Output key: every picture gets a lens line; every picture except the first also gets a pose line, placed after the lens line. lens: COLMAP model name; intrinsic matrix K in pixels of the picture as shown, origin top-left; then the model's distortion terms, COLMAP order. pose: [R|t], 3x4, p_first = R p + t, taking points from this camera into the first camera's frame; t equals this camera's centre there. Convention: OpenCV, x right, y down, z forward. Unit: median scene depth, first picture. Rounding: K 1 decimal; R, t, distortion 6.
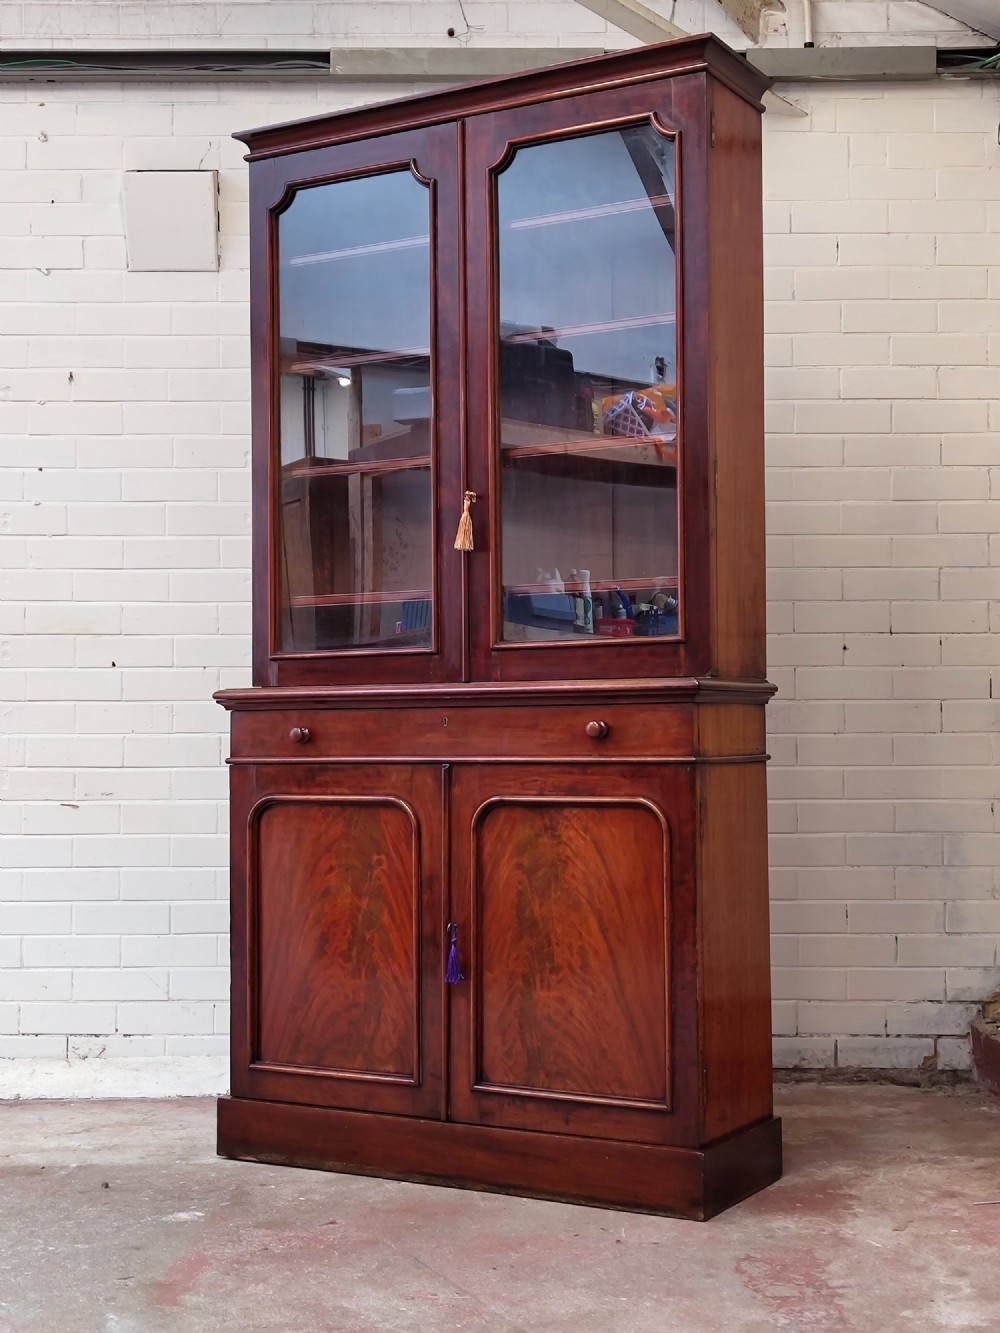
lens RADIAL K [[1844.5, 0, 505.4], [0, 1844.5, 668.0], [0, 0, 1]] dist [0.051166, 0.000000]
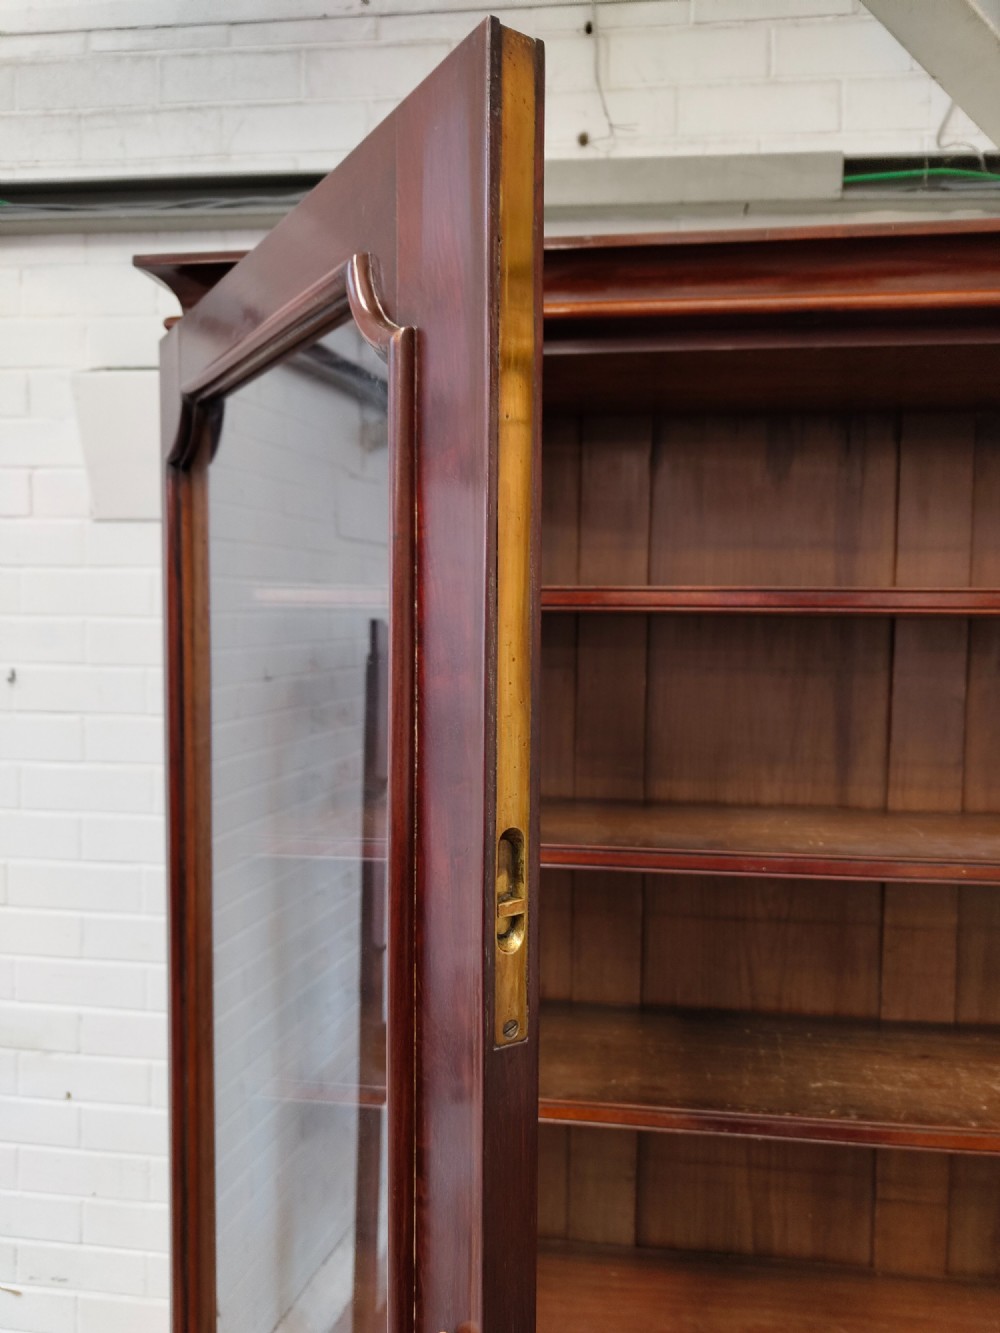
lens RADIAL K [[906.2, 0, 509.7], [0, 906.2, 661.6], [0, 0, 1]] dist [-0.001232, 0.001600]
pose [[0.922350, 0.000549, 0.386355, -0.167777], [-0.032180, 0.996633, 0.075407, -0.251501], [-0.385013, -0.081985, 0.919262, 0.901924]]
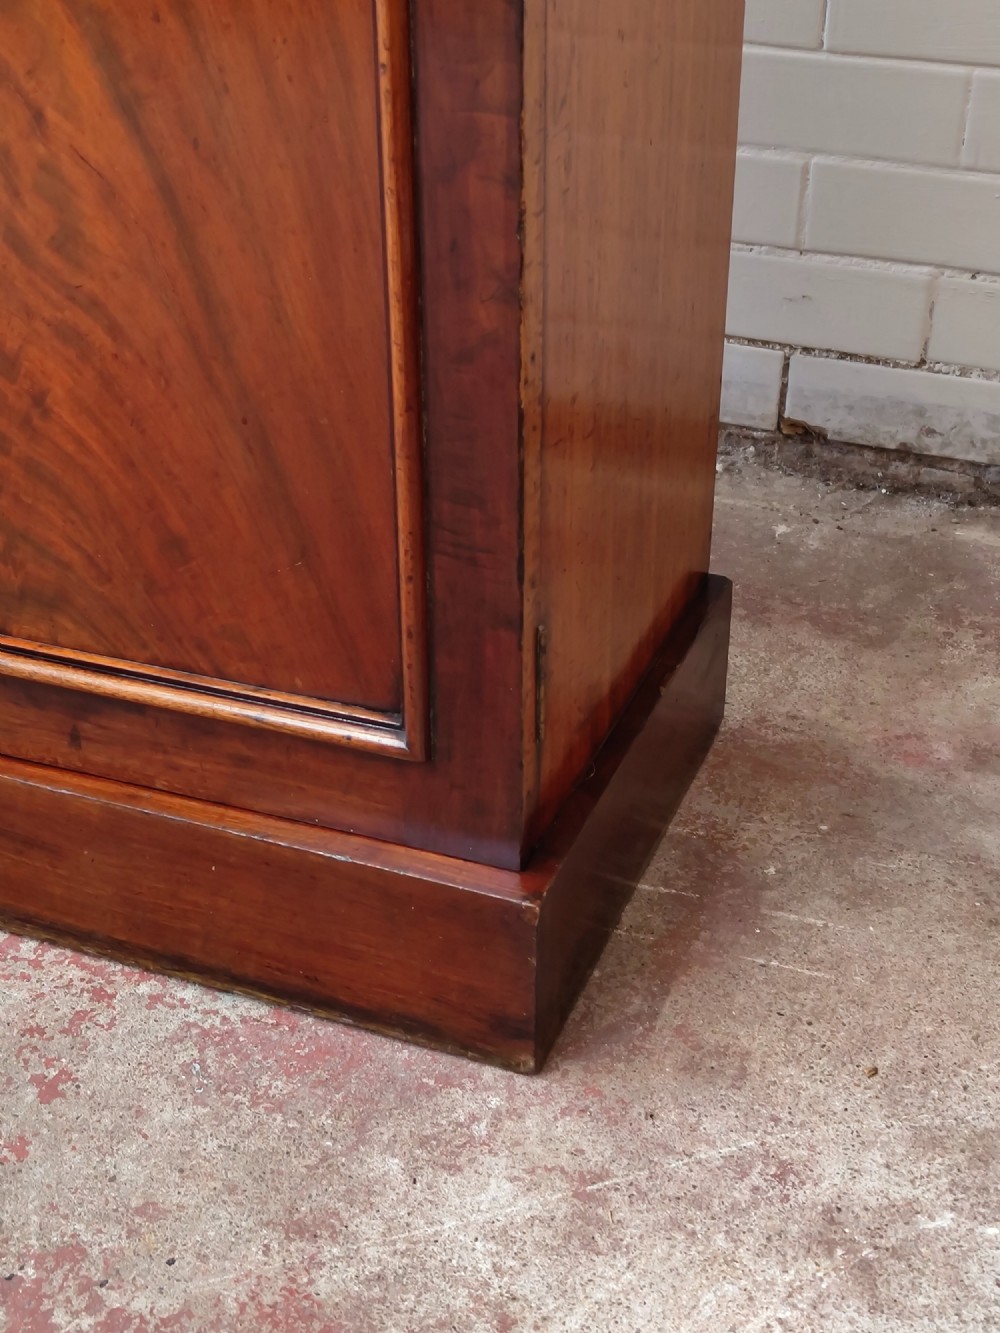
lens RADIAL K [[1844.5, 0, 482.5], [0, 1844.5, 693.7], [0, 0, 1]] dist [0.051166, 0.000000]
pose [[0.990022, -0.079319, 0.116468, 0.063330], [-0.001475, 0.820649, 0.571431, 0.065907], [-0.140905, -0.565901, 0.812344, 0.738127]]
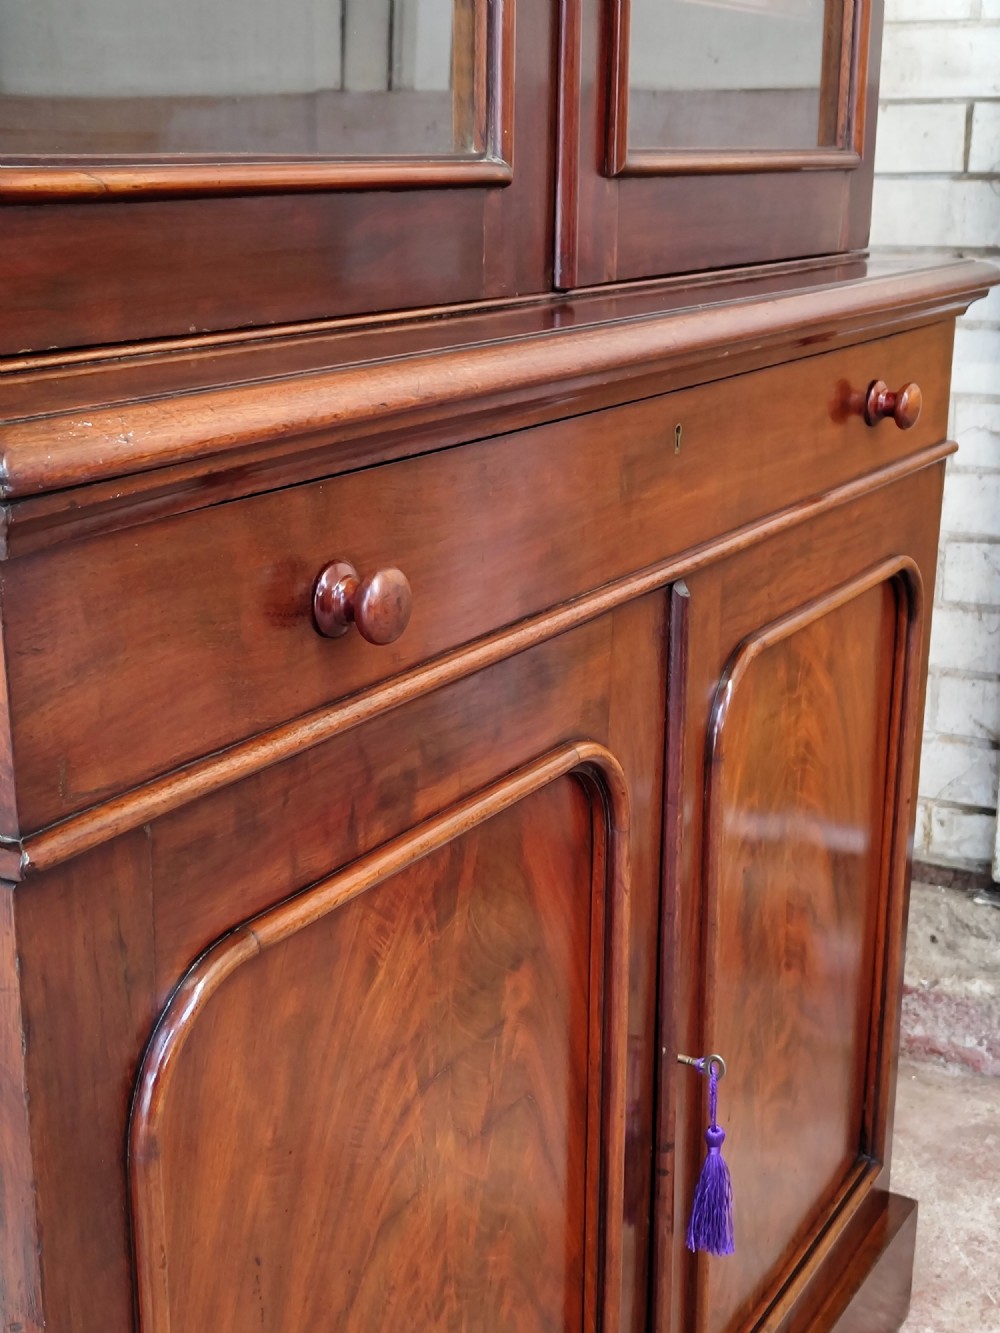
lens RADIAL K [[1844.5, 0, 508.2], [0, 1844.5, 677.7], [0, 0, 1]] dist [0.051166, 0.000000]
pose [[-0.002516, -0.268653, 0.963234, -0.332700], [-0.050739, 0.962030, 0.268185, -0.011786], [-0.998709, -0.048199, -0.016052, 1.060742]]
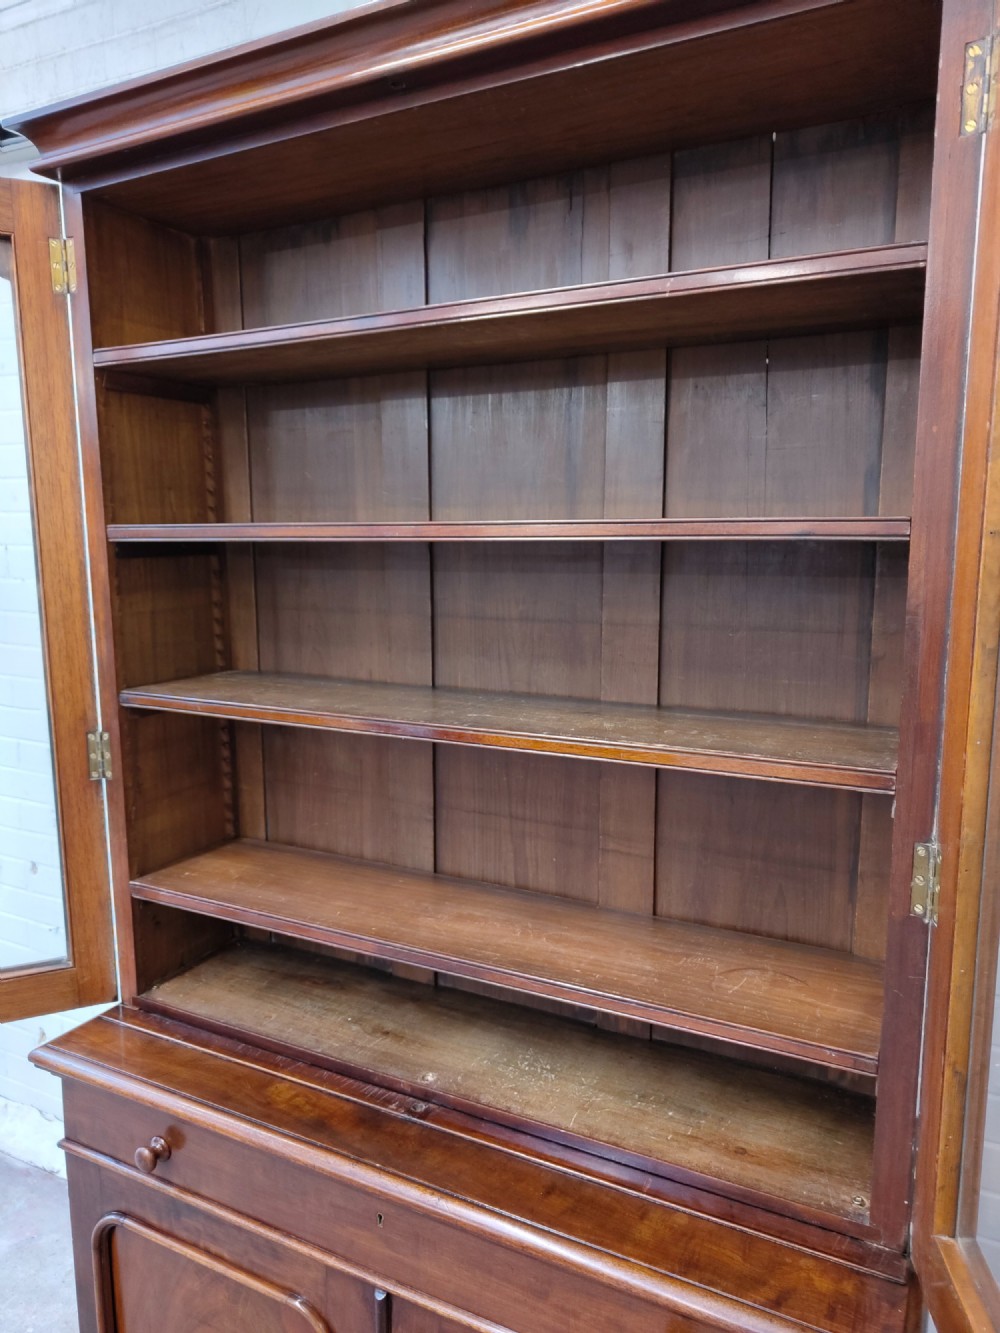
lens RADIAL K [[921.5, 0, 518.8], [0, 921.5, 670.1], [0, 0, 1]] dist [0.004220, 0.003774]
pose [[0.999050, -0.002477, 0.043516, 0.002773], [-0.005667, 0.982526, 0.186039, -0.198083], [-0.043217, -0.186109, 0.981578, 0.772879]]
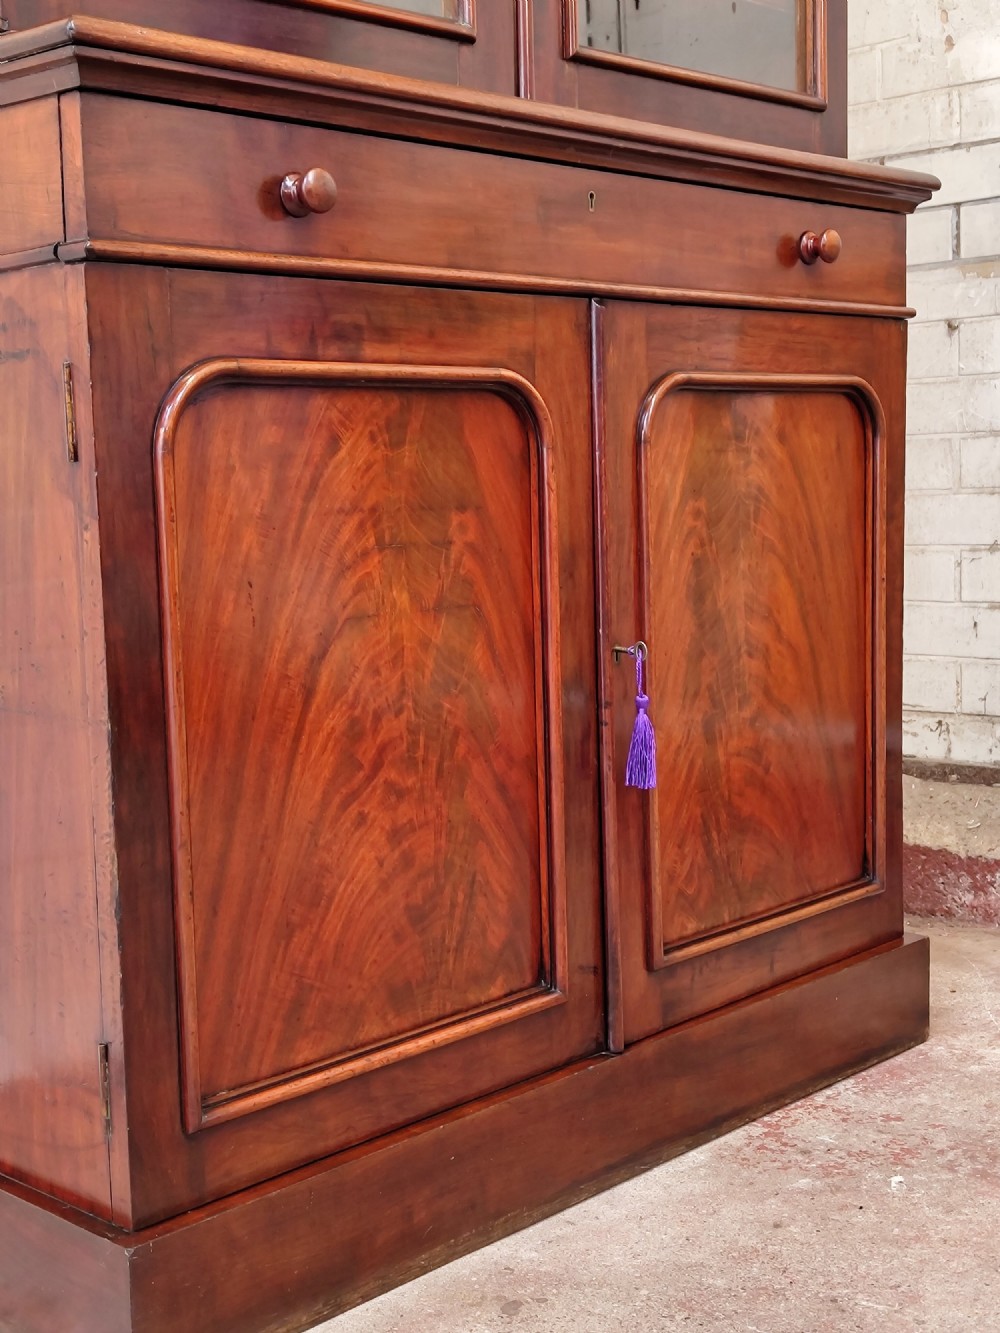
lens RADIAL K [[1844.5, 0, 506.0], [0, 1844.5, 669.6], [0, 0, 1]] dist [0.051166, 0.000000]
pose [[0.226369, -0.108077, 0.968027, -0.501547], [-0.019209, 0.993137, 0.115372, 0.093350], [-0.973852, -0.044712, 0.222739, 0.942318]]
